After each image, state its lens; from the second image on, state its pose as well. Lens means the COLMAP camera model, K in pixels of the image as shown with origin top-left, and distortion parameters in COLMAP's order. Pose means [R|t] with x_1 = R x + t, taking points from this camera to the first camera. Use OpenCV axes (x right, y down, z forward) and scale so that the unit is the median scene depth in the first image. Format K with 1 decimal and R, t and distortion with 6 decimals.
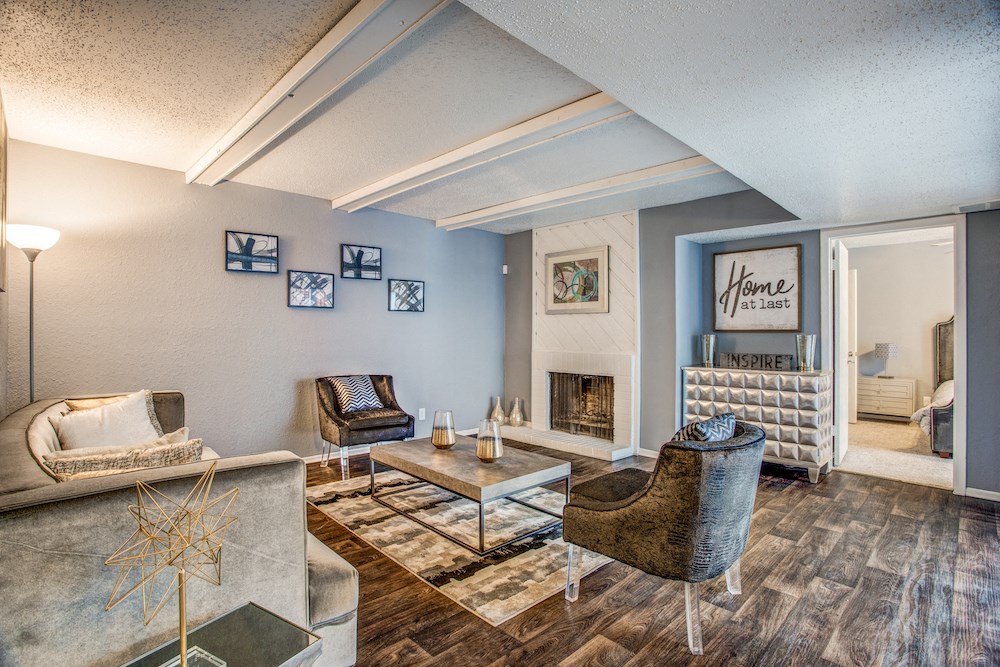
lens RADIAL K [[476.3, 0, 500.0], [0, 476.3, 336.1], [0, 0, 1]] dist [-0.035721, 0.025249]
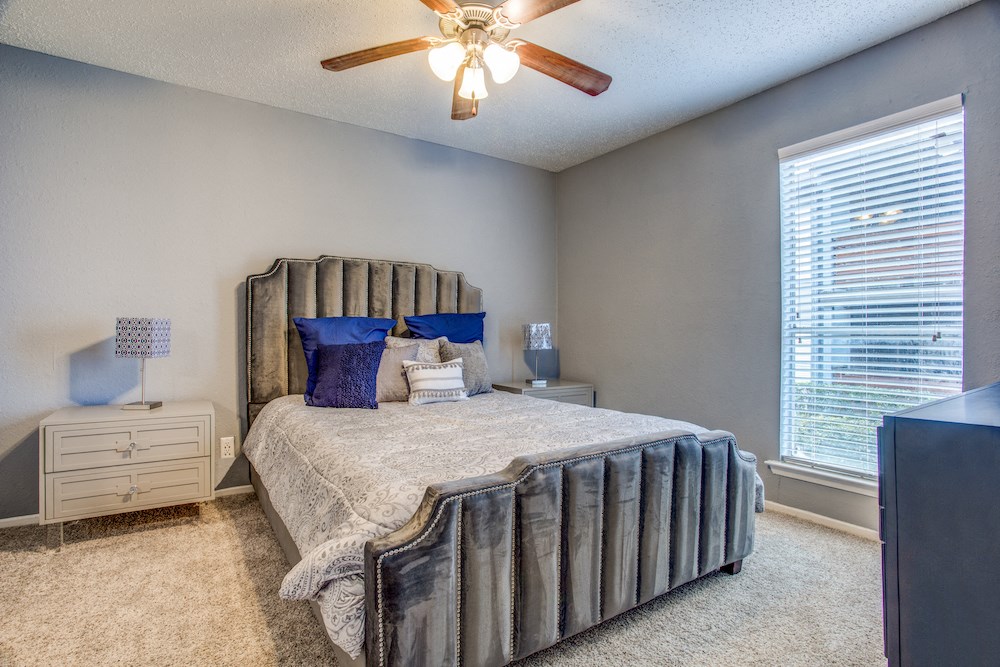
lens RADIAL K [[476.3, 0, 500.0], [0, 476.3, 336.1], [0, 0, 1]] dist [-0.035721, 0.025249]
pose [[0.188057, -0.001528, 0.982157, 0.512554], [-0.002526, 0.999995, 0.002040, 0.030125], [-0.982155, -0.002865, 0.188052, 0.660994]]
